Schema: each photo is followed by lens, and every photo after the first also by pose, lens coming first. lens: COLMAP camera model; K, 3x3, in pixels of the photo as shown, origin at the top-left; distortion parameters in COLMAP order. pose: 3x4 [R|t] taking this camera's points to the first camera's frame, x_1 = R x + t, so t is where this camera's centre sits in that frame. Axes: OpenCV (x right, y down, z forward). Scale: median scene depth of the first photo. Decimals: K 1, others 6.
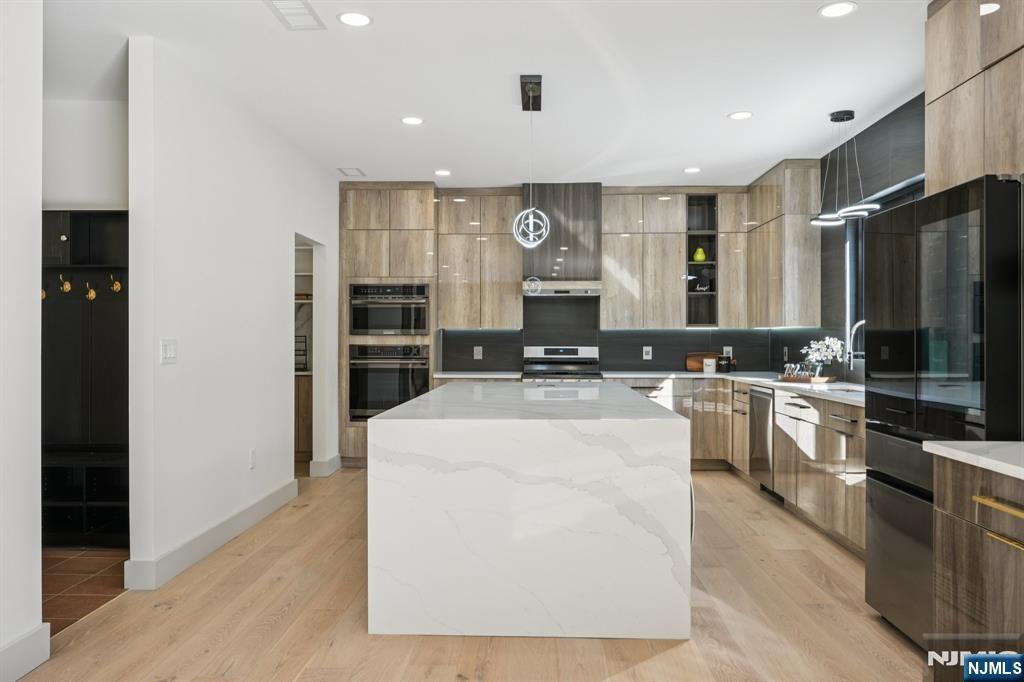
lens RADIAL K [[748.7, 0, 512.0], [0, 748.7, 341.0], [0, 0, 1]] dist [0.007241, 0.002808]
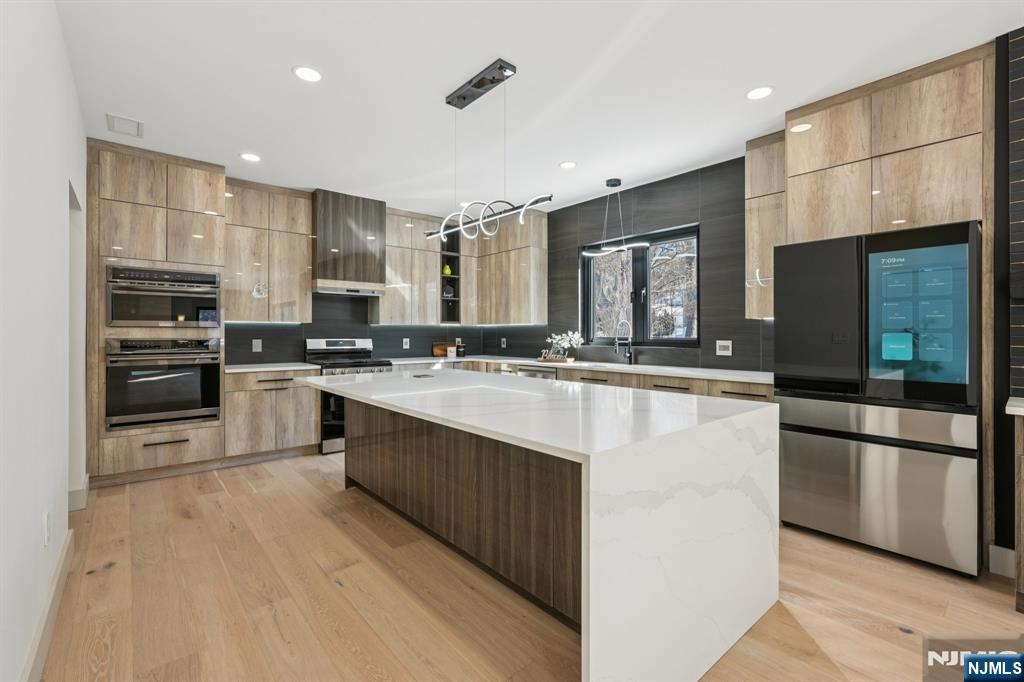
lens RADIAL K [[449.3, 0, 509.5], [0, 449.3, 335.8], [0, 0, 1]] dist [-0.007697, 0.000112]
pose [[0.739783, -0.001988, 0.672842, -0.217243], [0.000475, 0.999997, 0.002432, 0.001161], [-0.672845, -0.001480, 0.739782, 0.334027]]
